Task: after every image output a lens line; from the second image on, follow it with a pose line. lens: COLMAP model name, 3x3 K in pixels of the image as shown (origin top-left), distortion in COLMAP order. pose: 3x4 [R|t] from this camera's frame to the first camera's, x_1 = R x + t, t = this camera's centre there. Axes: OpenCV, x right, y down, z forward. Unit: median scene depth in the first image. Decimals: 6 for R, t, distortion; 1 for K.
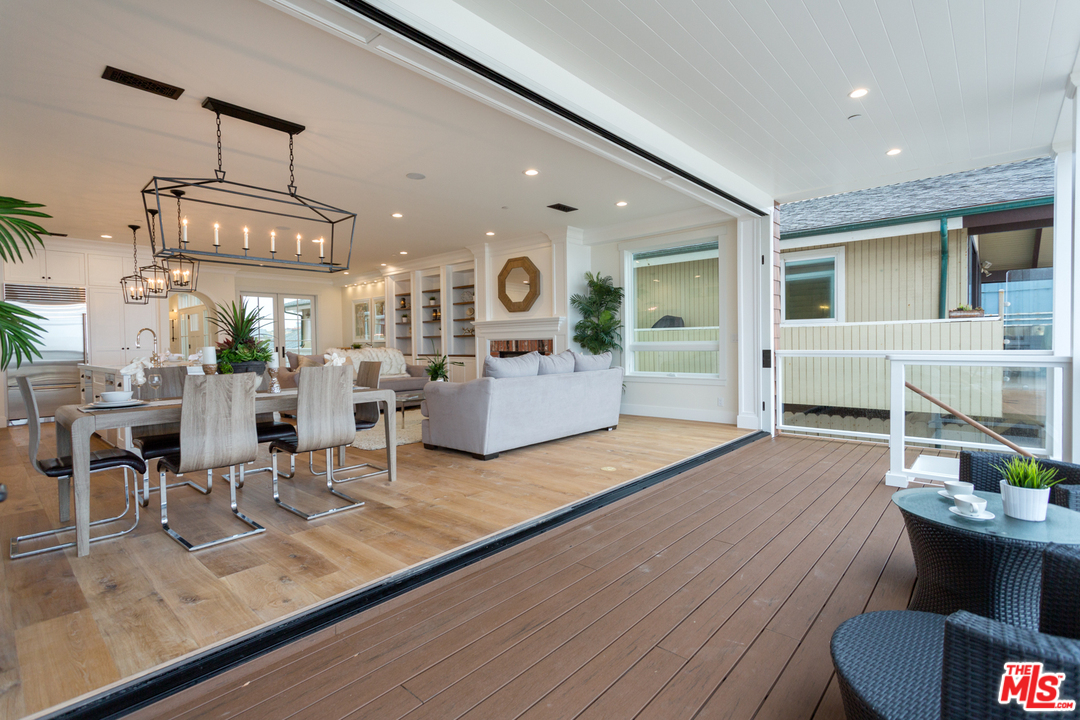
lens RADIAL K [[511.7, 0, 533.6], [0, 511.7, 356.1], [0, 0, 1]] dist [0.001644, 0.001418]
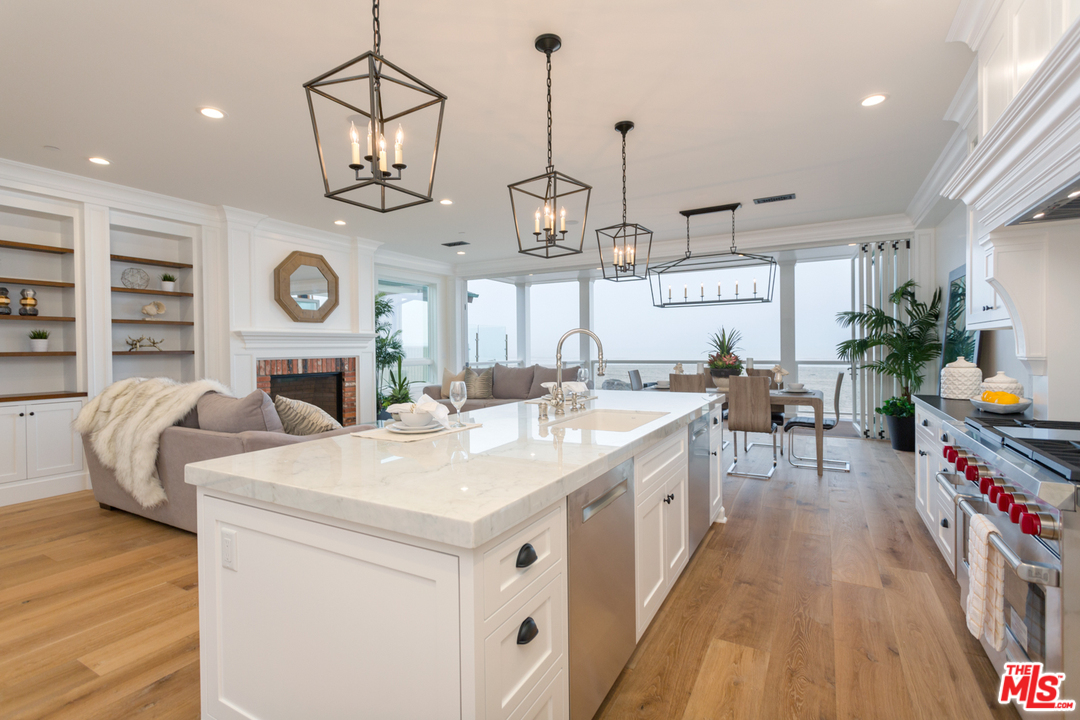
lens RADIAL K [[511.7, 0, 530.9], [0, 511.7, 353.8], [0, 0, 1]] dist [0.001644, 0.001418]
pose [[-0.220383, 0.007202, 0.975387, -0.734271], [0.040670, 0.999171, 0.001812, -0.022456], [-0.974565, 0.040068, -0.220494, 0.718528]]
